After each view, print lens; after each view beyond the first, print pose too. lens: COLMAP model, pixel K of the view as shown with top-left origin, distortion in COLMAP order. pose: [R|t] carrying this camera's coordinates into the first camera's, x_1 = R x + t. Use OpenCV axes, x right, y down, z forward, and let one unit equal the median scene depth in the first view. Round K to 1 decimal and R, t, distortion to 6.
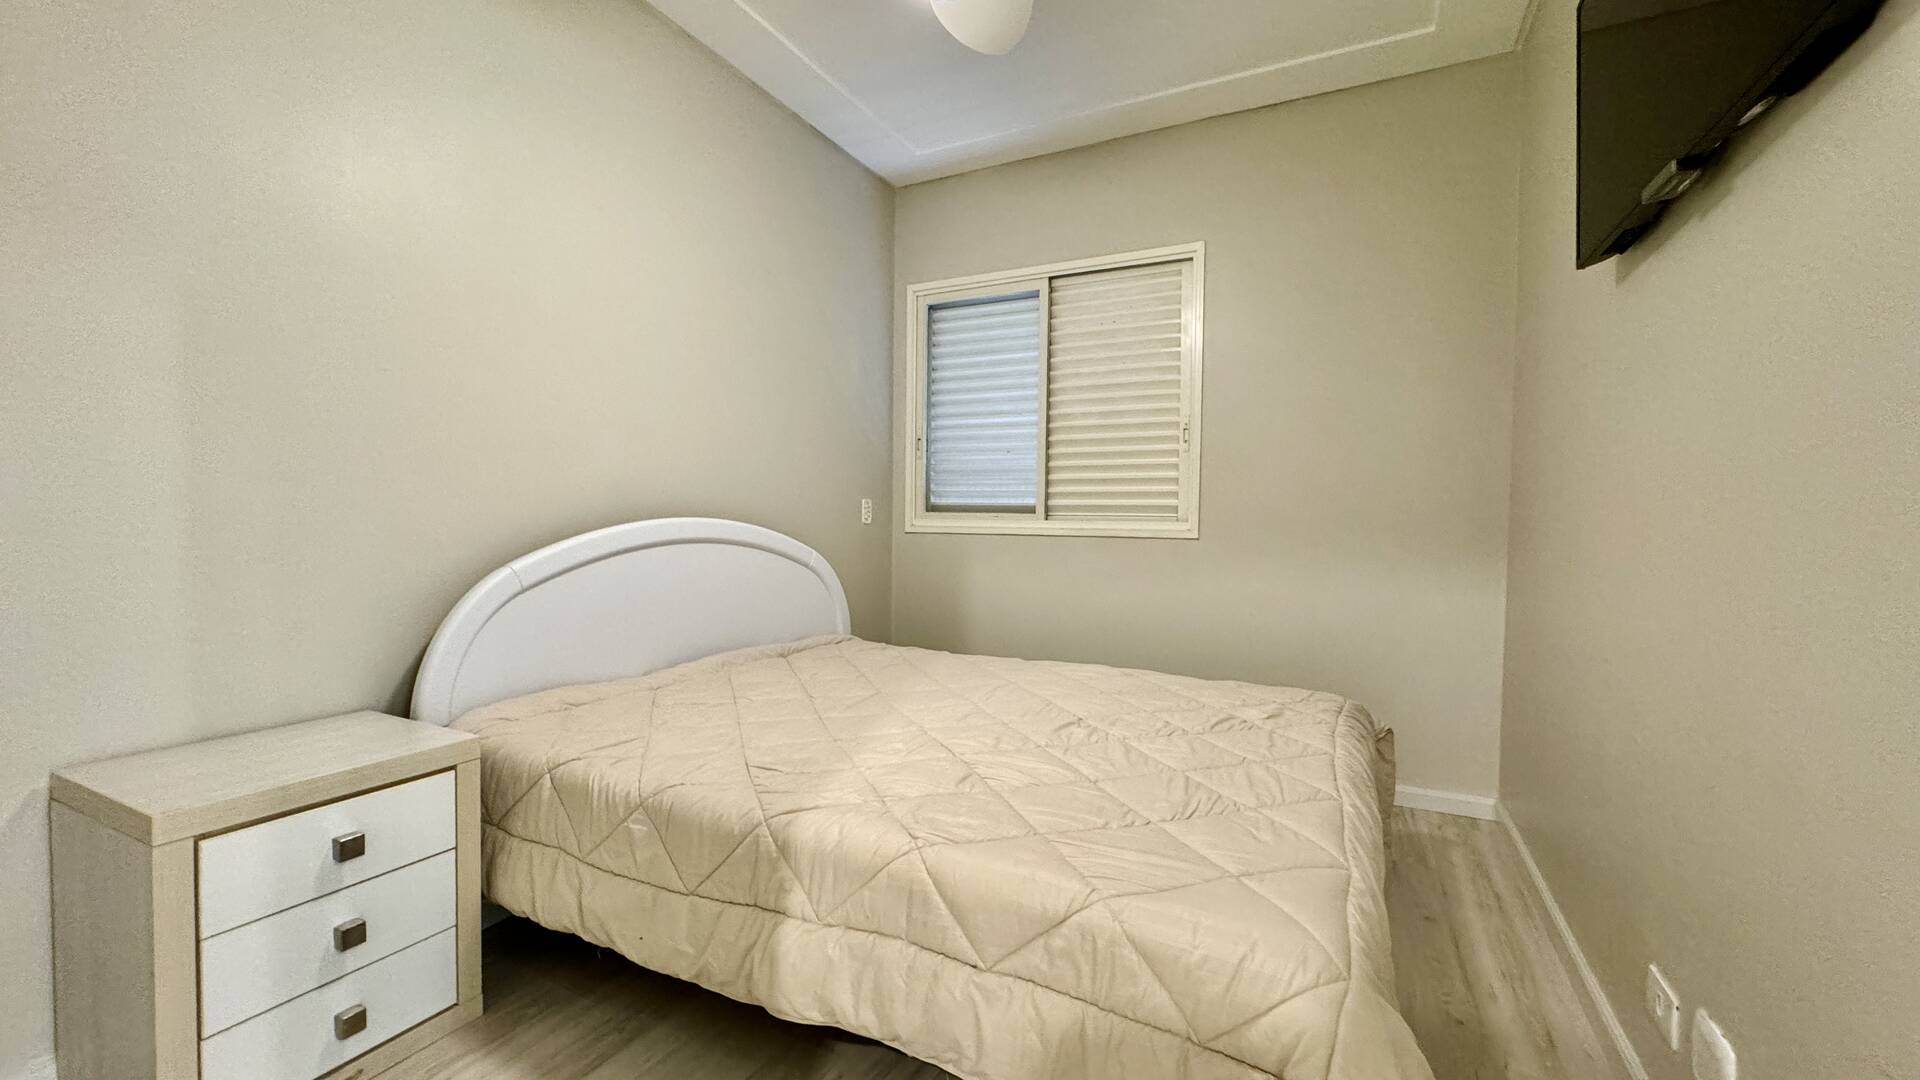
lens RADIAL K [[763.1, 0, 961.4], [0, 763.1, 543.8], [0, 0, 1]] dist [-0.003100, 0.000783]
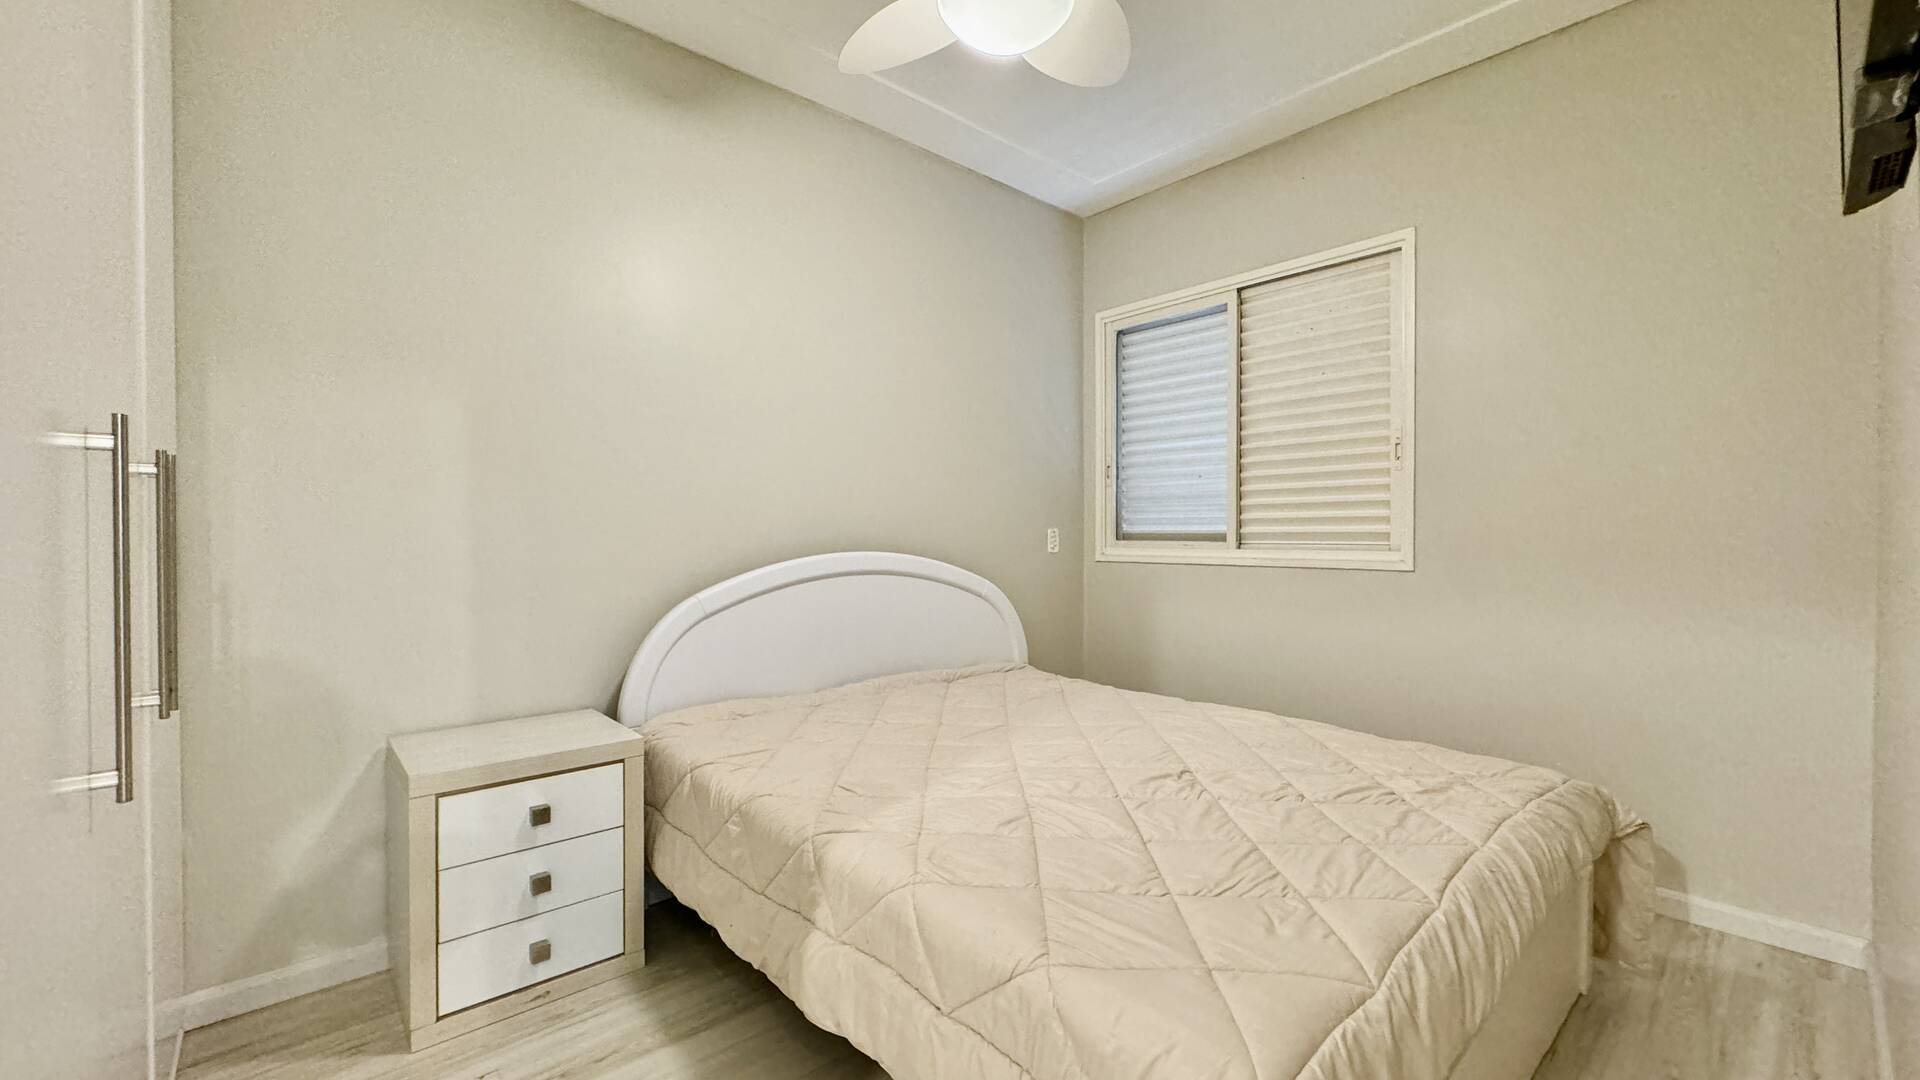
lens RADIAL K [[763.1, 0, 961.5], [0, 763.1, 545.2], [0, 0, 1]] dist [-0.003100, 0.000783]
pose [[0.931587, -0.006712, -0.363456, 0.240784], [-0.001850, 0.999729, -0.023205, -0.023929], [0.363513, 0.022290, 0.931322, 0.026916]]
